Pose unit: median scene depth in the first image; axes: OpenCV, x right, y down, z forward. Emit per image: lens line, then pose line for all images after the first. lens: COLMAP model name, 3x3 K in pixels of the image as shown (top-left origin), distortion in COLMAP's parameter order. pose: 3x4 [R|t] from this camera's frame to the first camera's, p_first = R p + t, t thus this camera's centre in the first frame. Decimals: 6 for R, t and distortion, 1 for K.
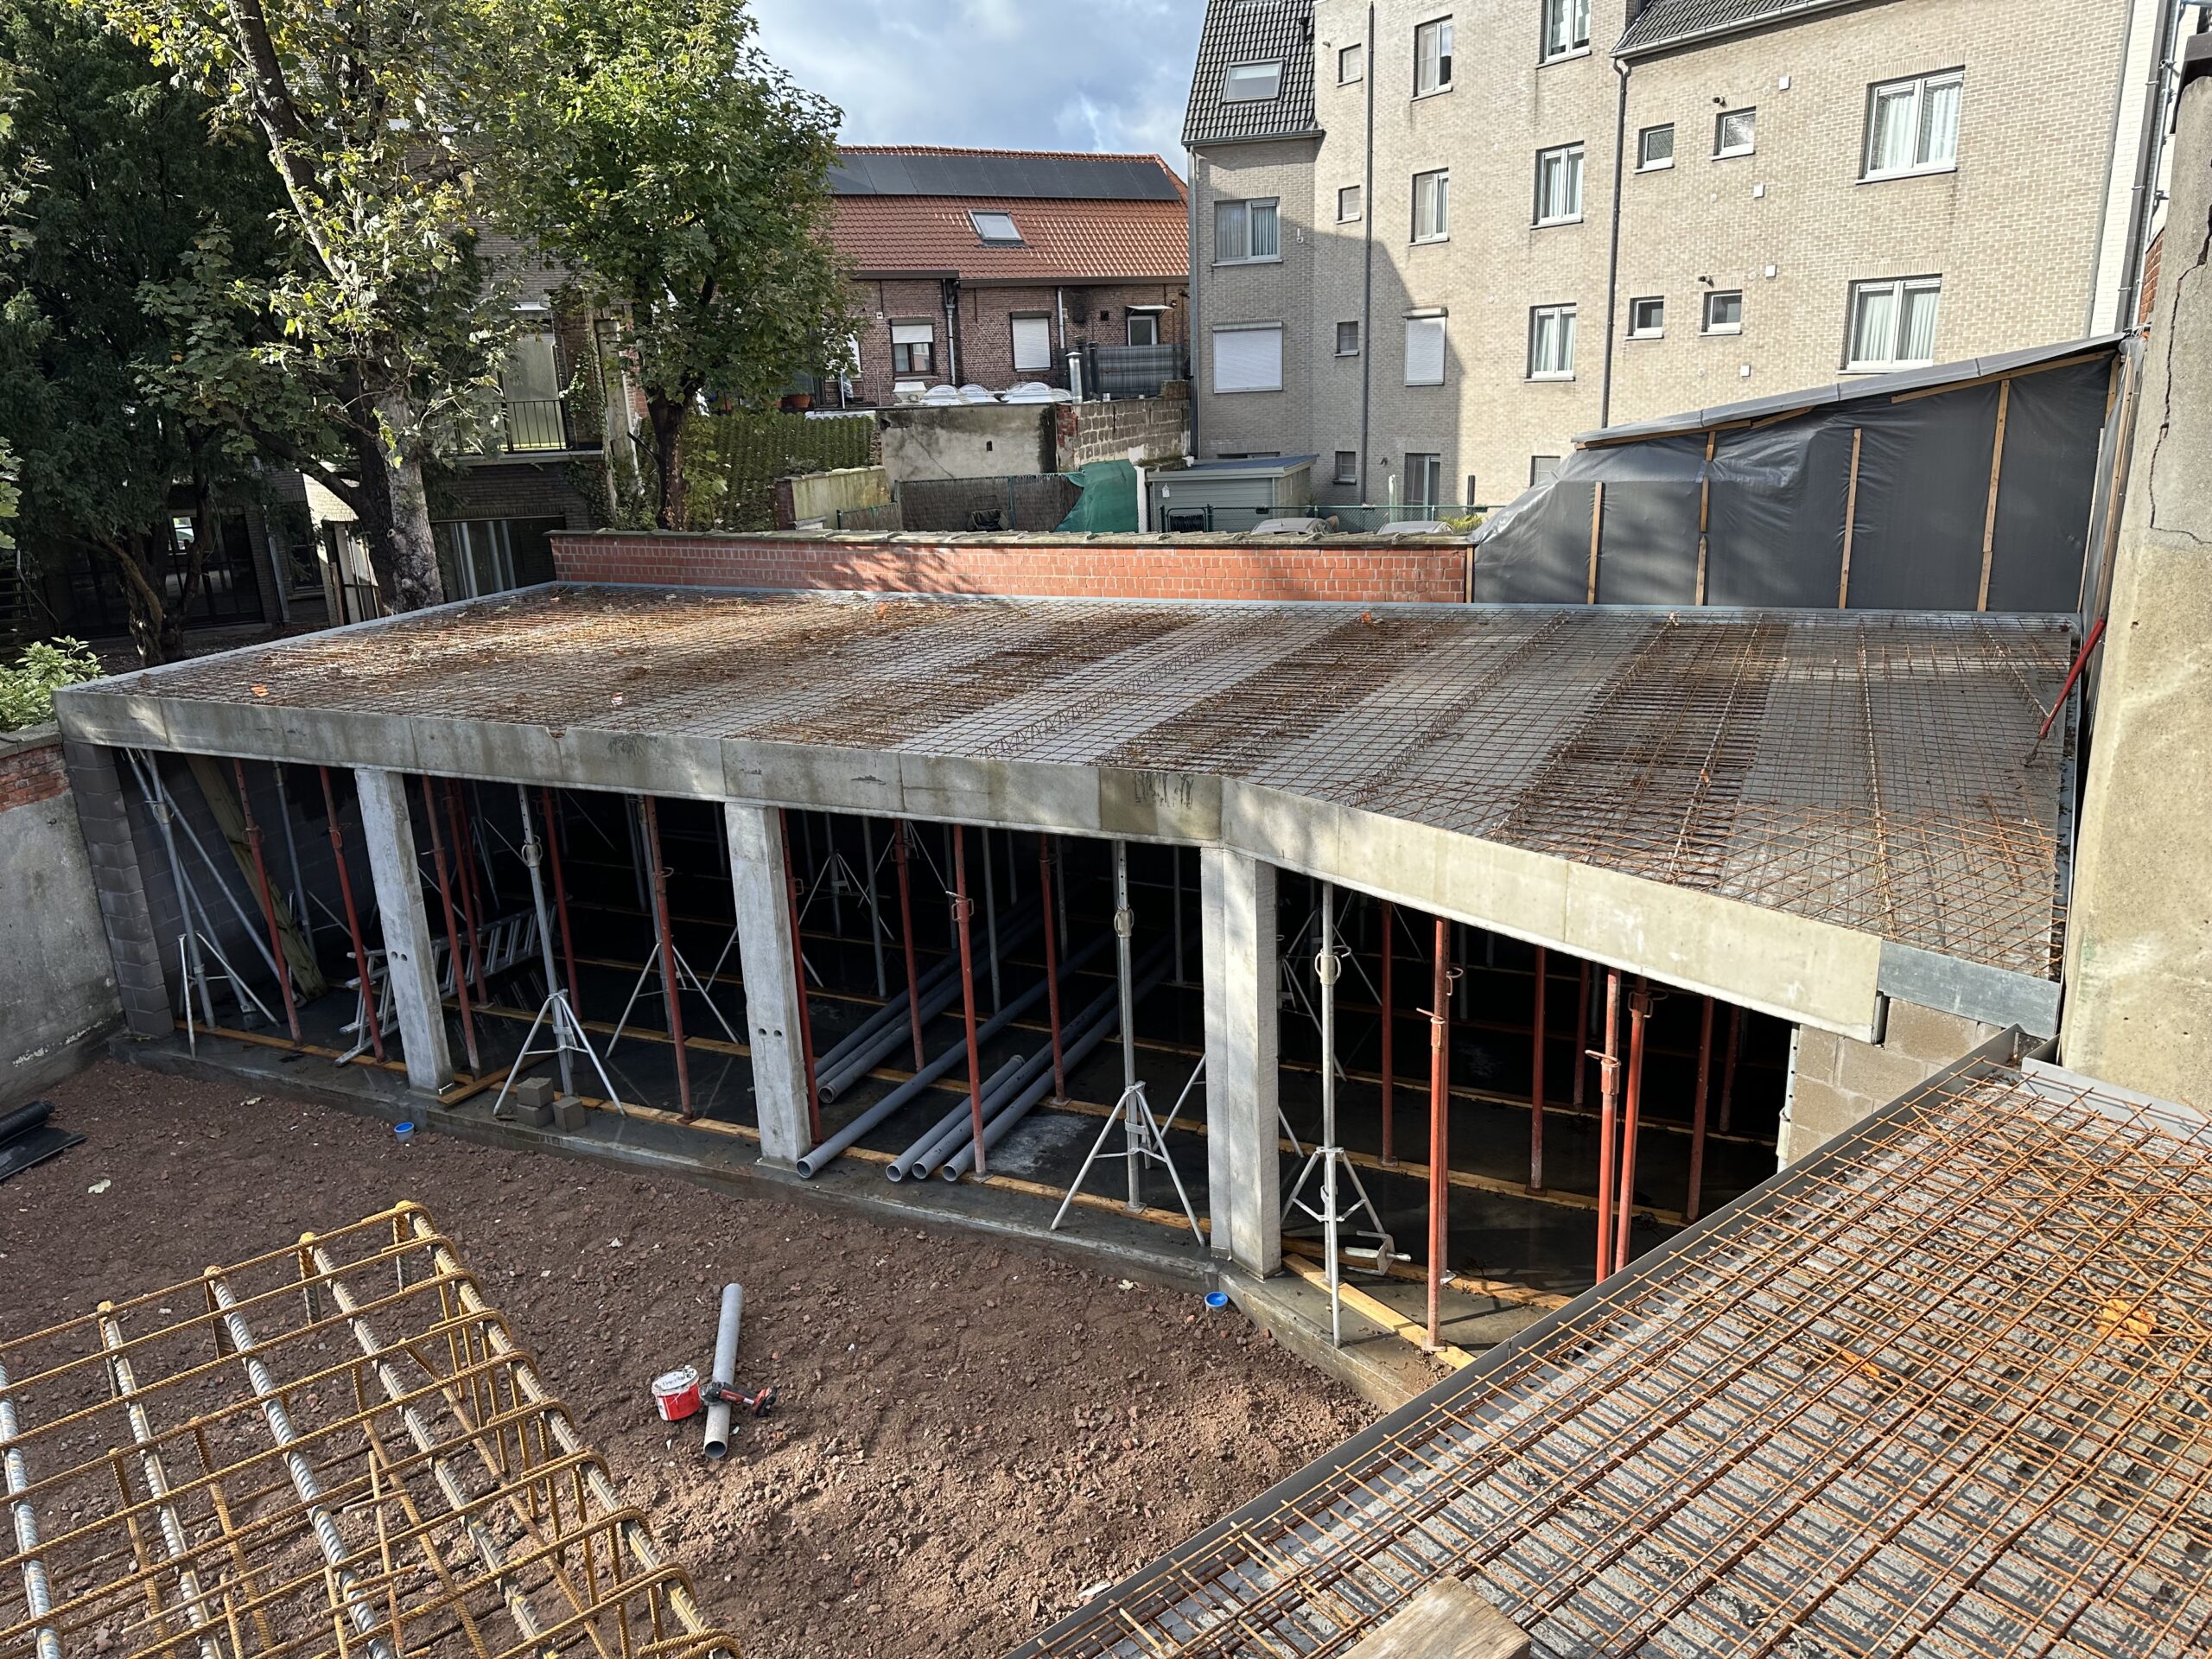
lens RADIAL K [[1523.5, 0, 1110.0], [0, 1523.5, 840.8], [0, 0, 1]] dist [0.008212, -0.012162]
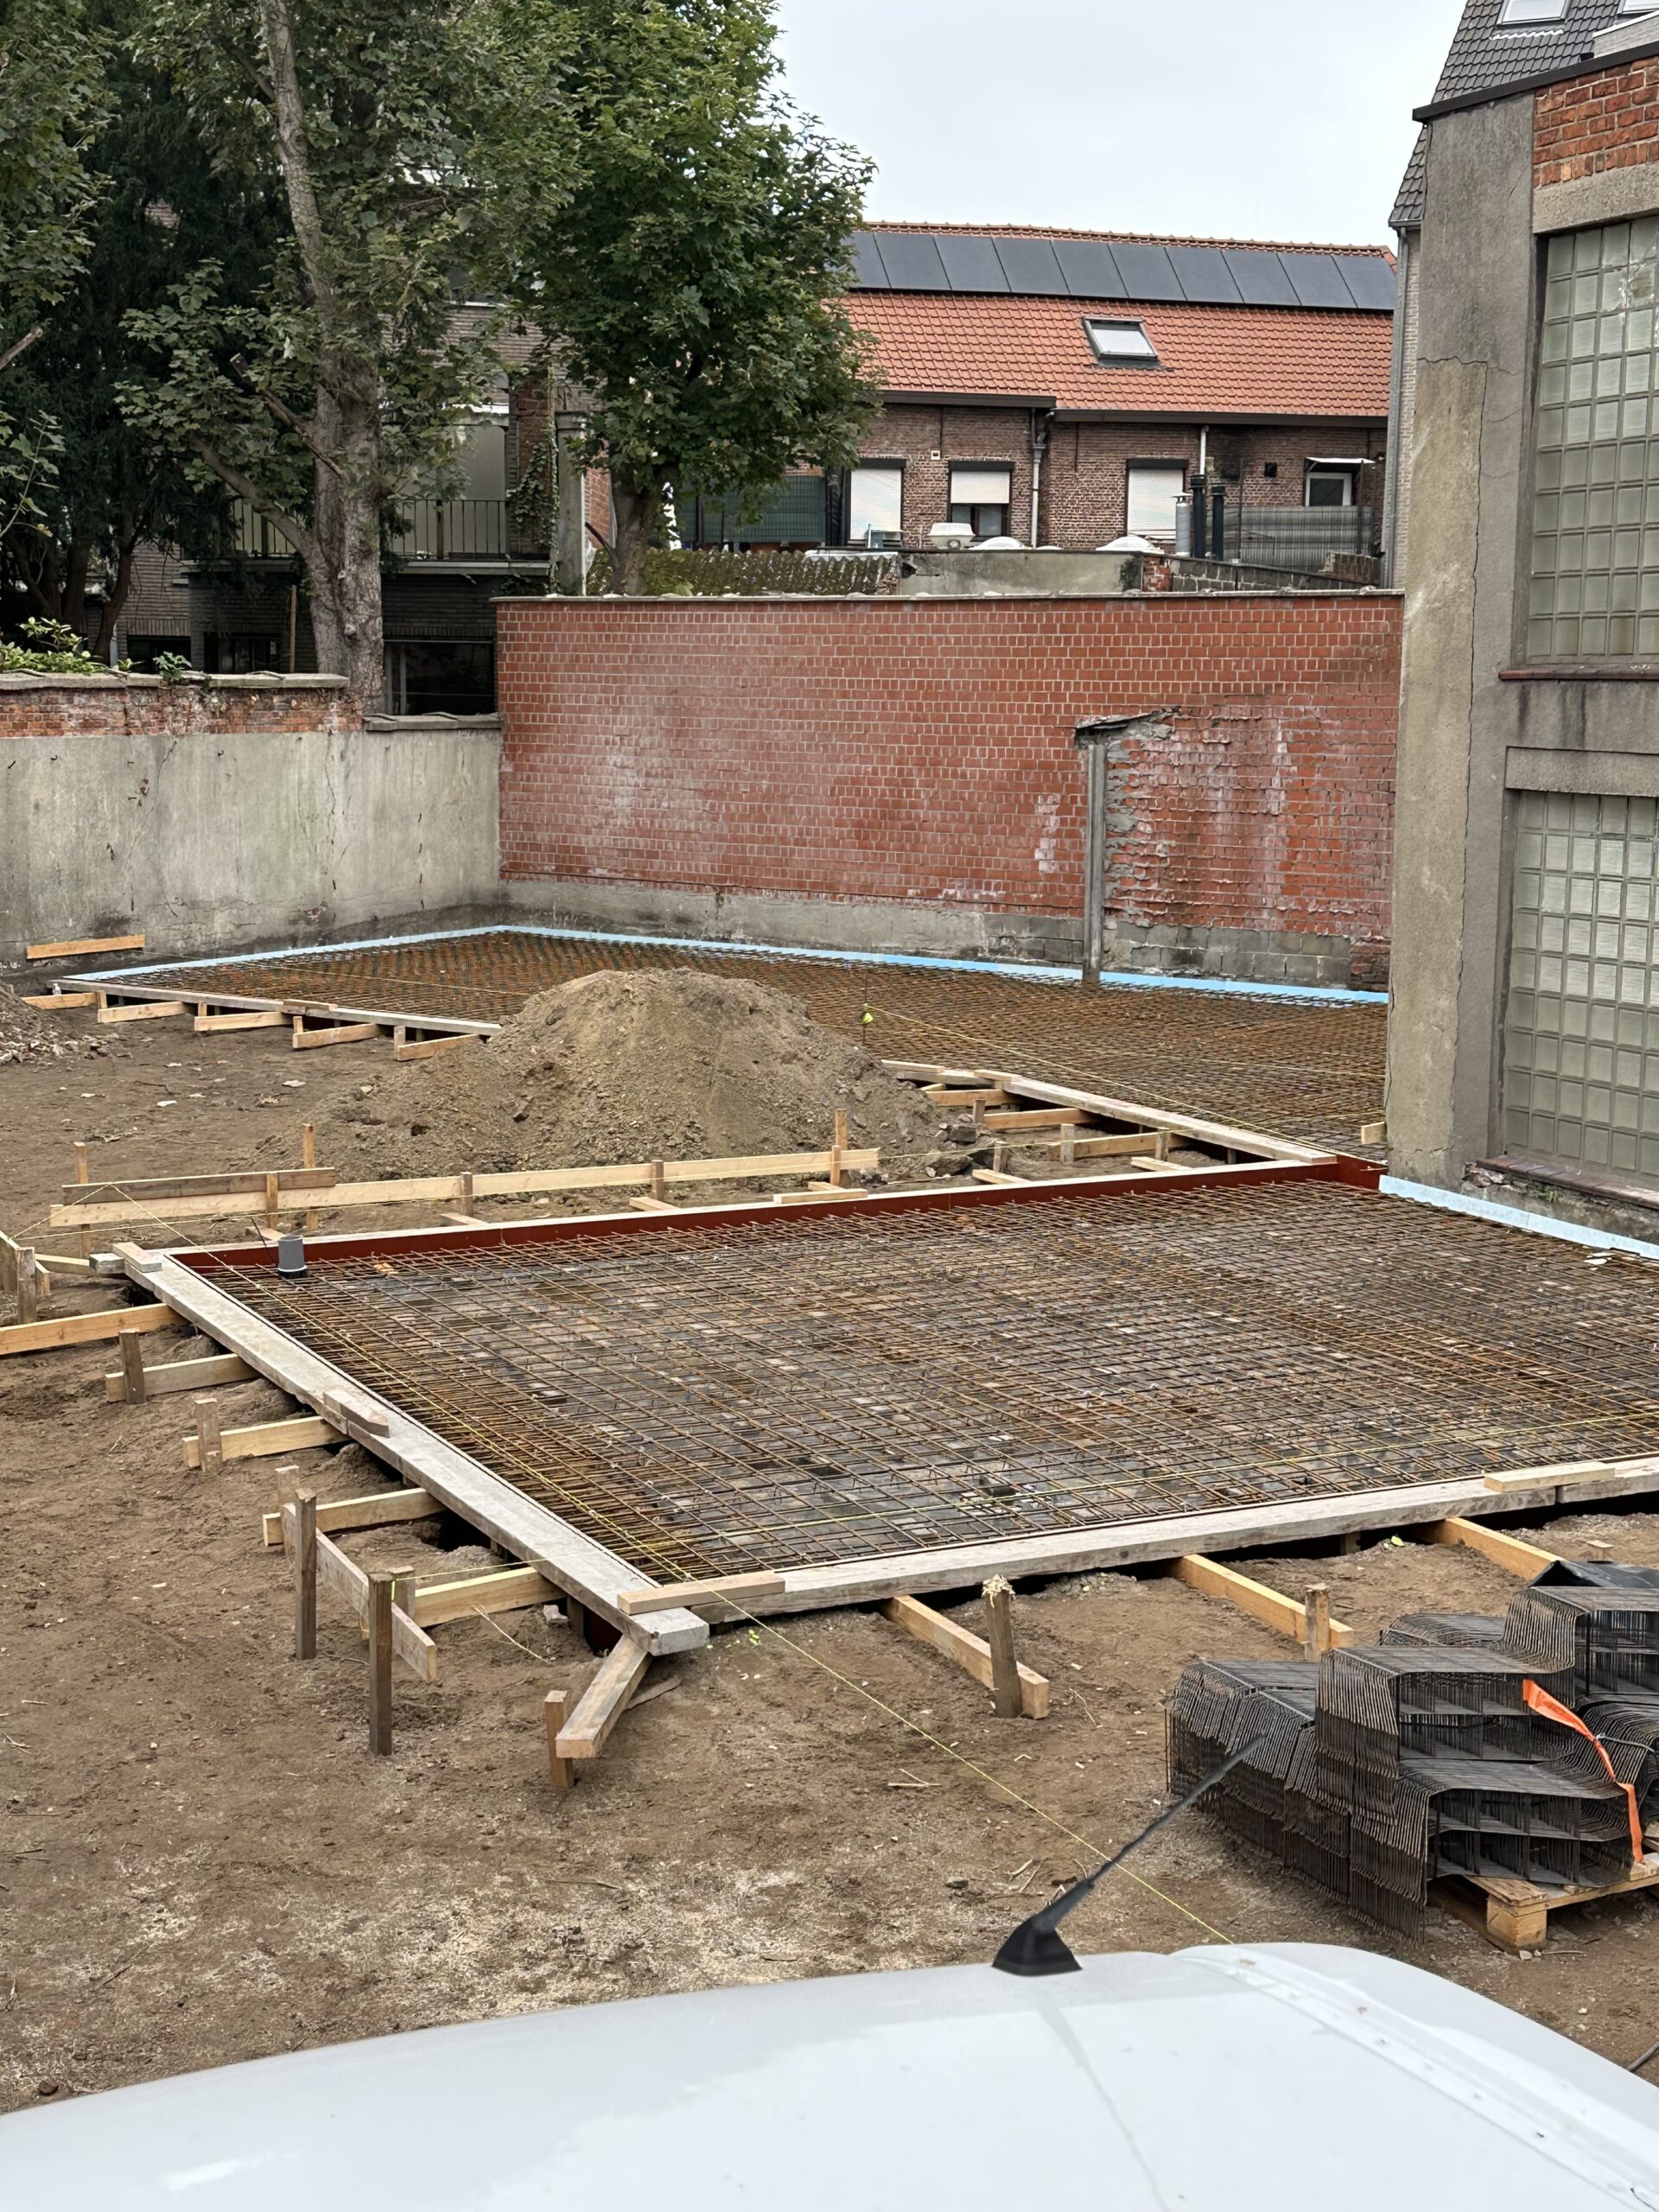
lens RADIAL K [[3242.4, 0, 824.5], [0, 3242.4, 1100.1], [0, 0, 1]] dist [0.217479, 0.000000]
pose [[0.977575, 0.071261, -0.198164, 0.191125], [-0.105733, 0.979890, -0.169221, 0.332141], [0.182120, 0.186379, 0.965451, -0.652961]]
